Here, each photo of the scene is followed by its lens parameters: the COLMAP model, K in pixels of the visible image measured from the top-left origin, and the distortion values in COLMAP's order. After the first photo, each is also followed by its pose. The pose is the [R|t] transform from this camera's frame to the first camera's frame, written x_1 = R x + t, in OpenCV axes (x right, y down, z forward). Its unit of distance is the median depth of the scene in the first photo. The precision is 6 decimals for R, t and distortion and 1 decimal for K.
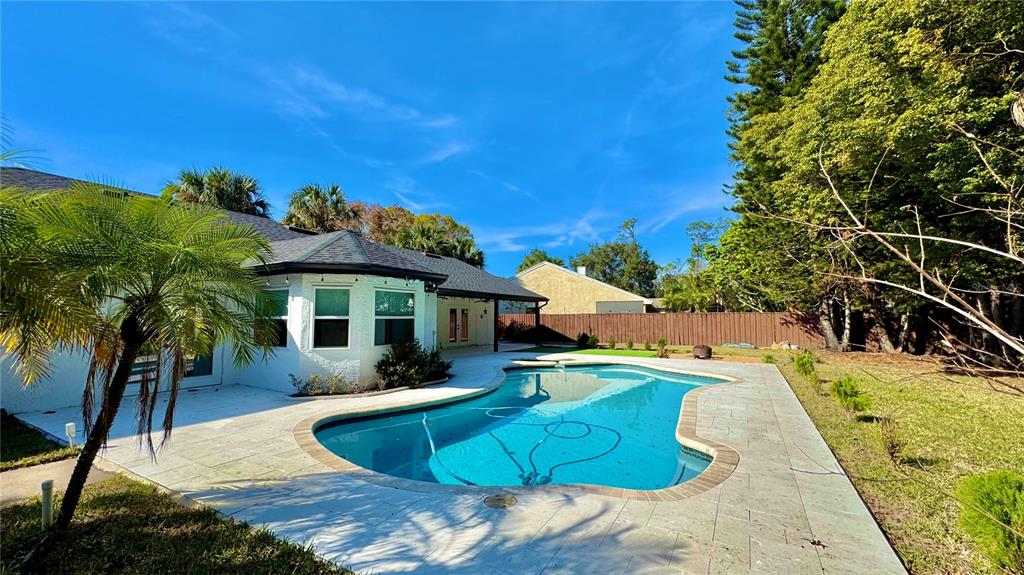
lens RADIAL K [[410.4, 0, 510.6], [0, 410.4, 288.6], [0, 0, 1]] dist [-0.004117, 0.000330]
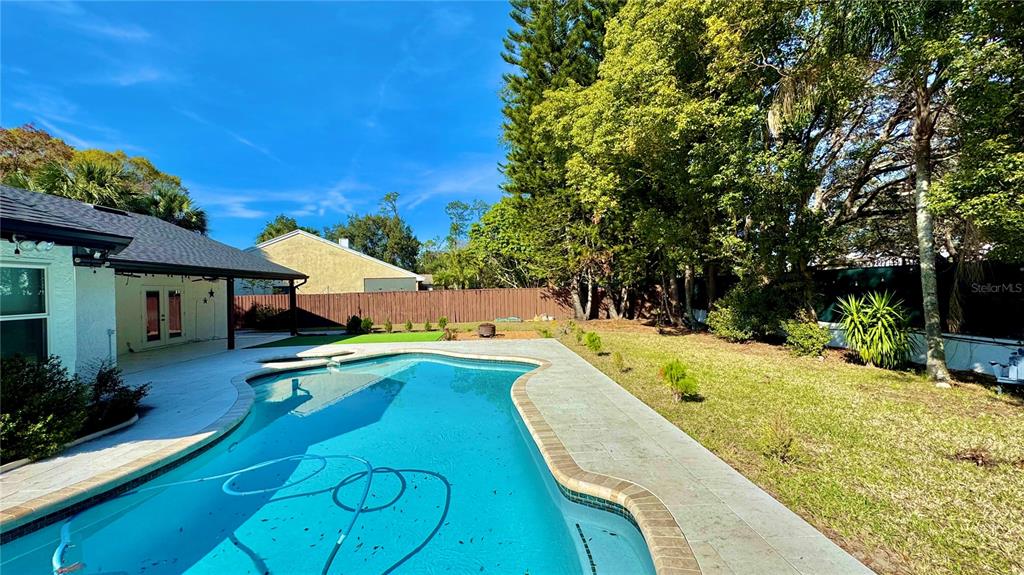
lens RADIAL K [[410.2, 0, 512.0], [0, 410.2, 287.5], [0, 0, 1]] dist [-0.001282, 0.000020]
pose [[0.839203, -0.017225, 0.543546, -0.010490], [-0.013873, 0.998495, 0.053061, -0.000381], [-0.543642, -0.052069, 0.837701, 0.121001]]
